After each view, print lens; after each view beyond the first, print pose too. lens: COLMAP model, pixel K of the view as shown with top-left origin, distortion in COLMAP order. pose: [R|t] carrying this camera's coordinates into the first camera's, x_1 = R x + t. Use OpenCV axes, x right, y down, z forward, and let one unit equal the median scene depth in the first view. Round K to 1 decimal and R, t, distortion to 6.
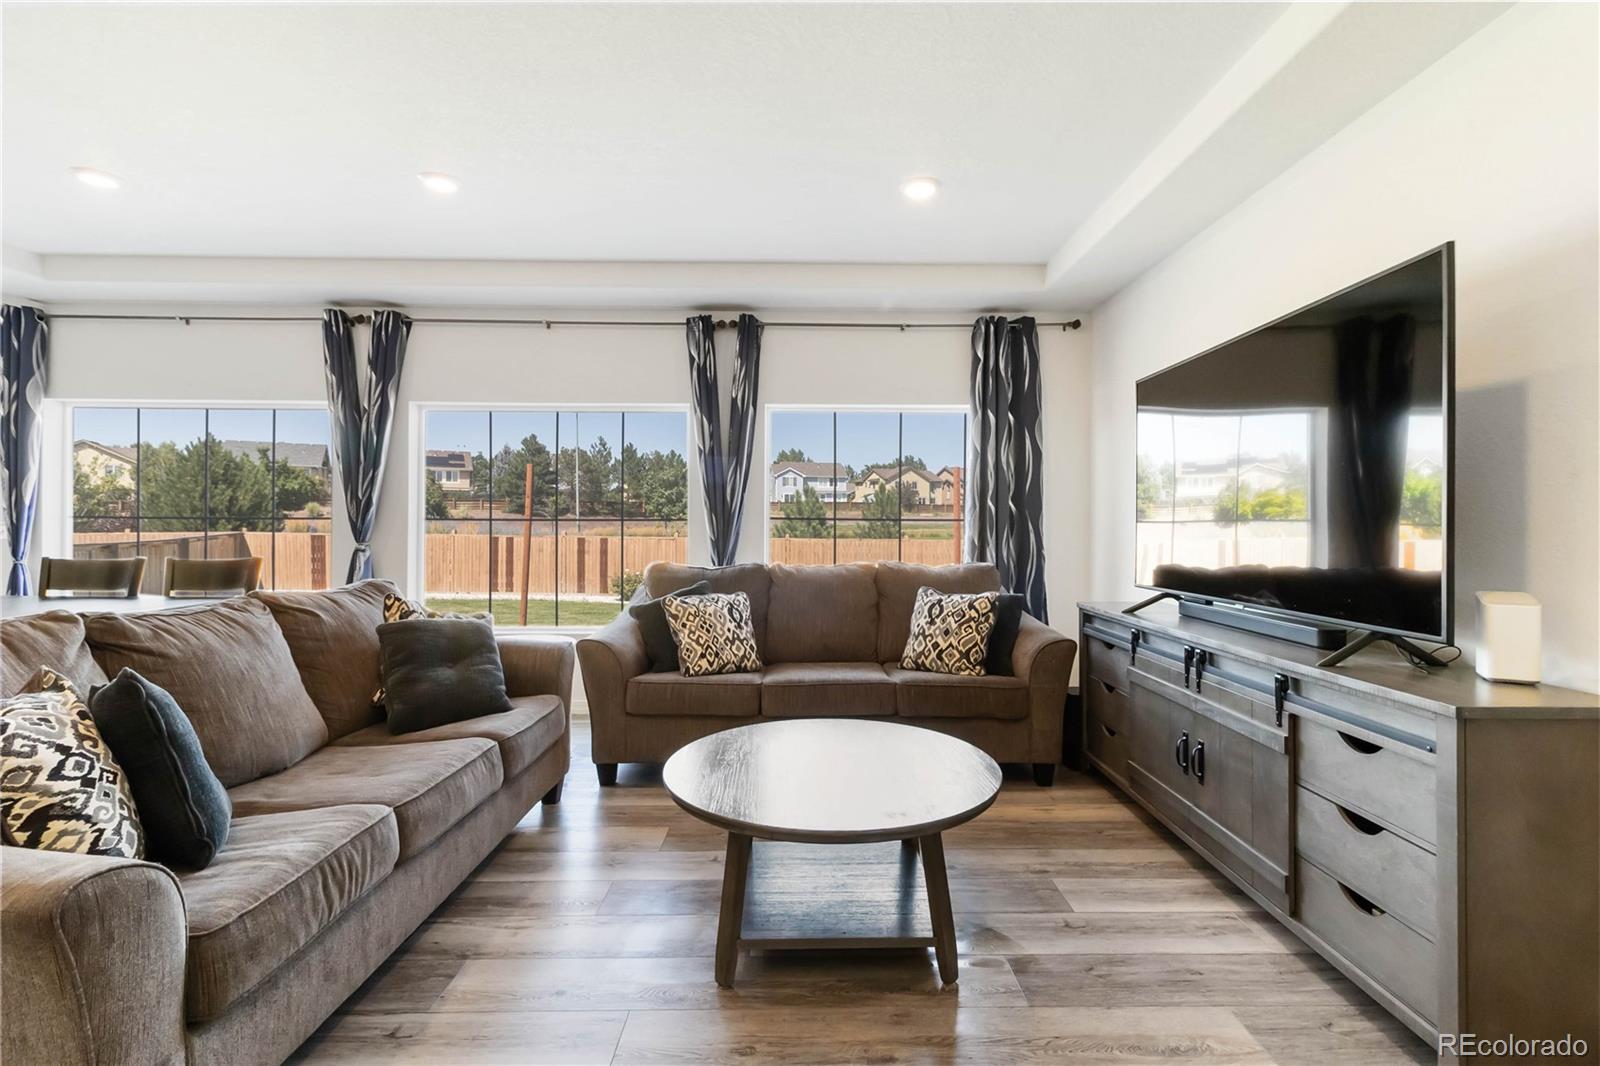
lens RADIAL K [[742.4, 0, 809.5], [0, 742.4, 524.6], [0, 0, 1]] dist [0.010985, -0.000564]
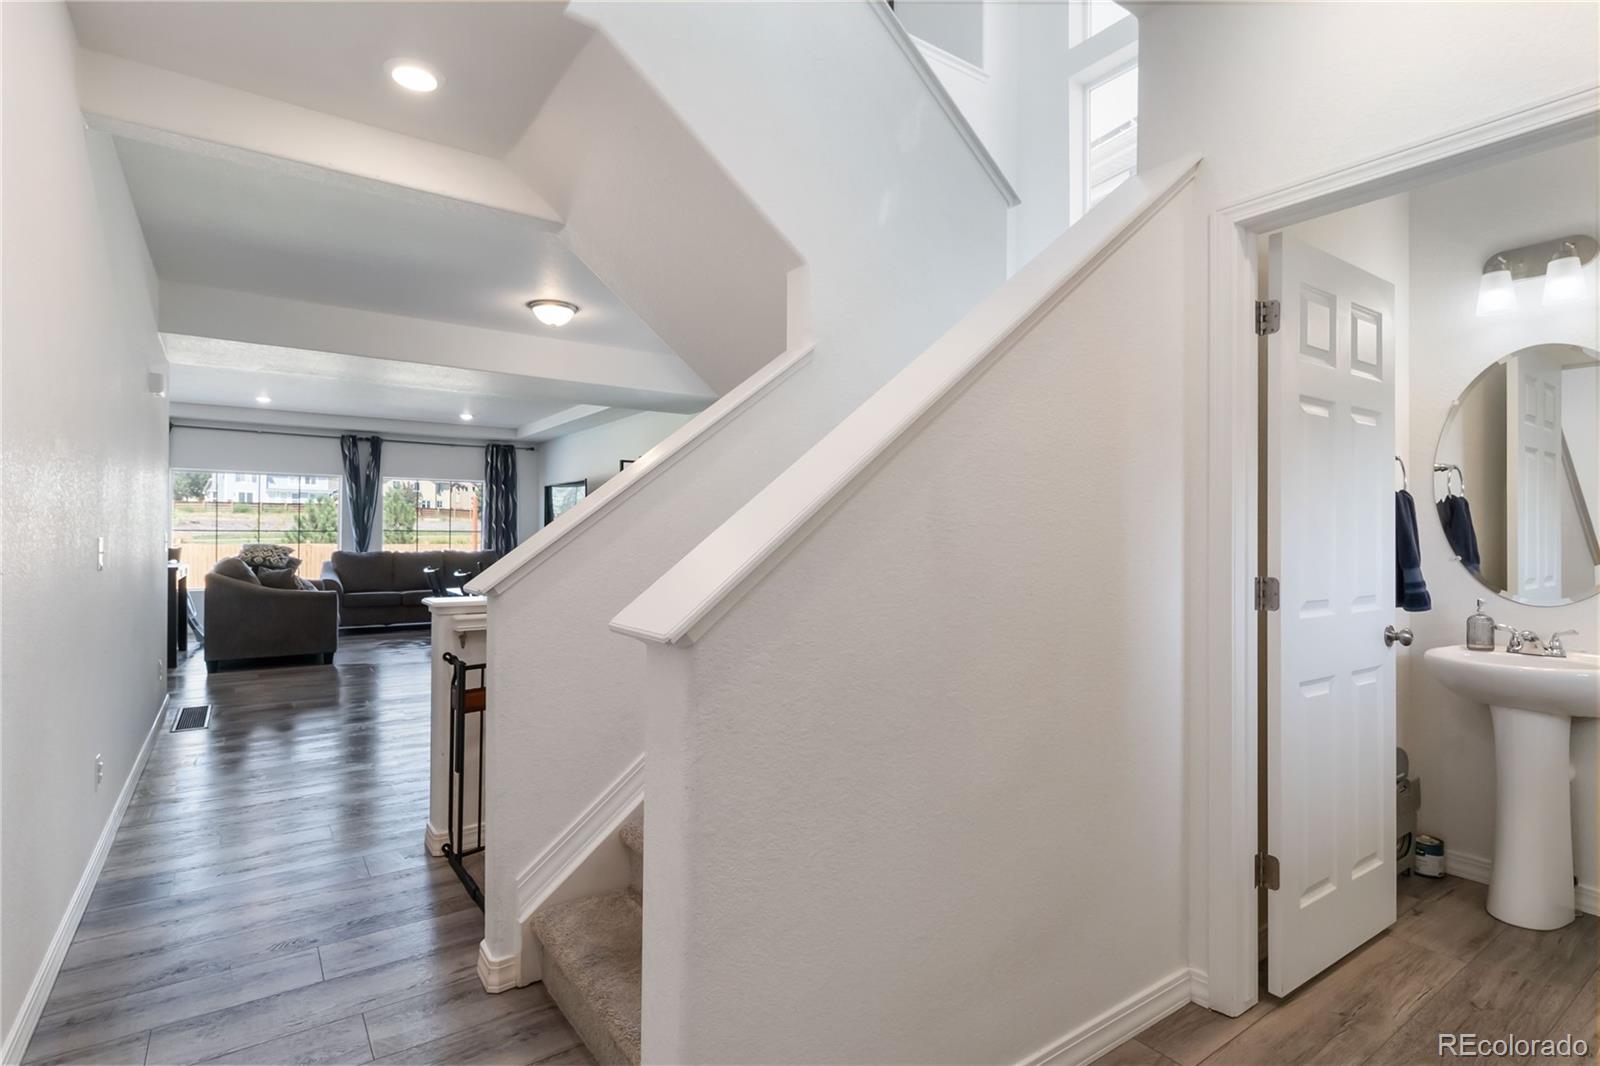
lens RADIAL K [[791.3, 0, 800.0], [0, 791.3, 533.0], [0, 0, 1]] dist [-0.001023, -0.000603]
pose [[0.827734, 0.001936, 0.561117, -0.349382], [-0.004006, 0.999989, 0.002459, -0.012516], [-0.561107, -0.004283, 0.827733, -1.575293]]
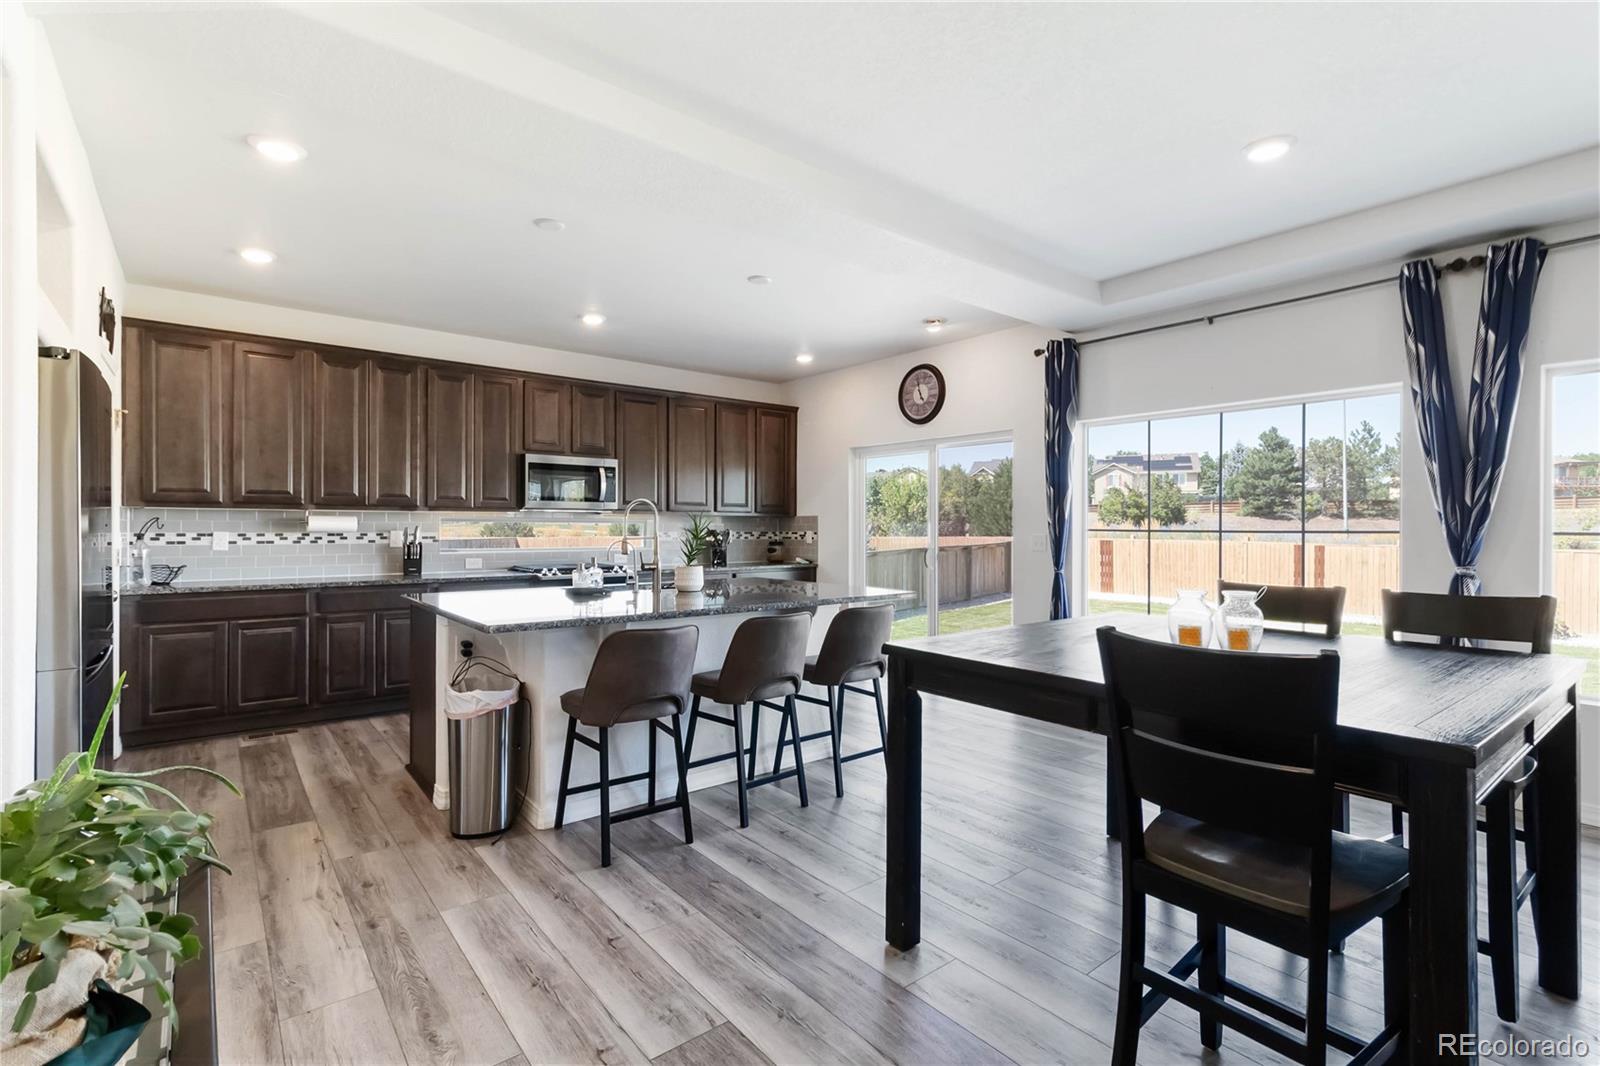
lens RADIAL K [[741.8, 0, 797.1], [0, 741.8, 528.9], [0, 0, 1]] dist [0.001827, 0.000041]
pose [[0.615367, -0.000041, -0.788241, -0.422066], [0.000939, 0.999999, 0.000682, -0.013308], [0.788240, -0.001160, 0.615366, 0.024156]]
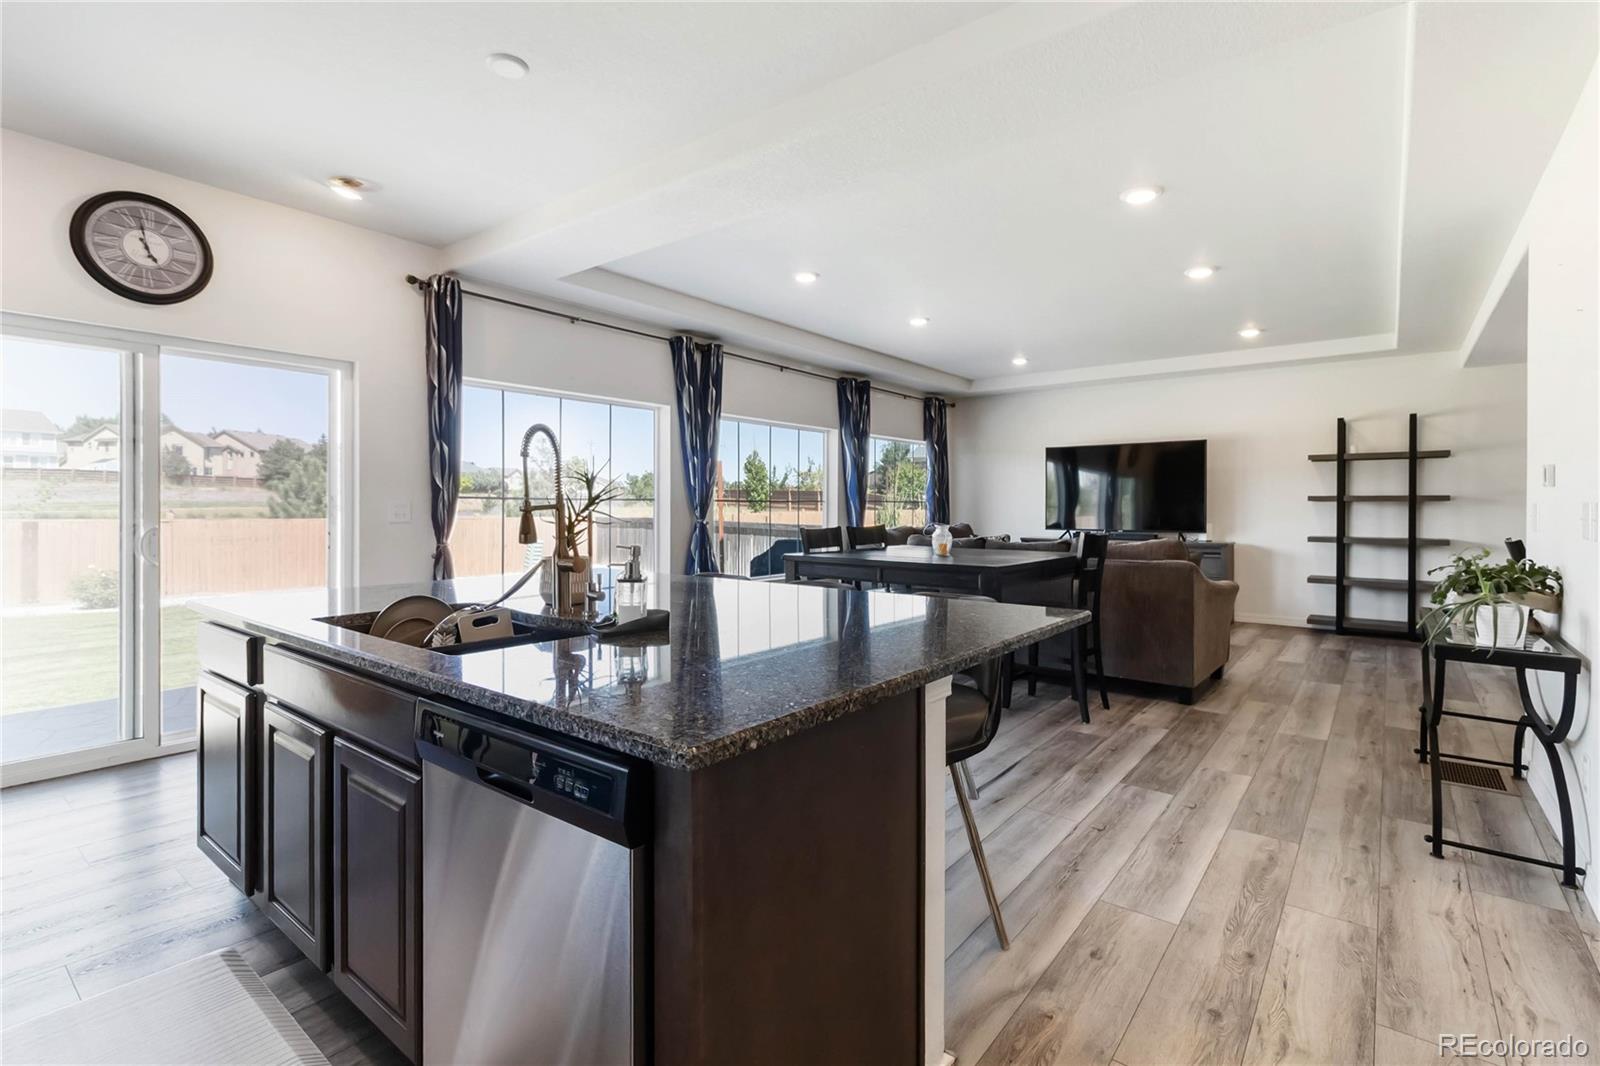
lens RADIAL K [[742.4, 0, 809.5], [0, 742.4, 524.6], [0, 0, 1]] dist [0.010985, -0.000564]
pose [[0.622656, -0.022746, 0.782165, -1.481084], [-0.001627, 0.999538, 0.030362, -0.005935], [-0.782494, -0.020178, 0.622331, 0.042165]]
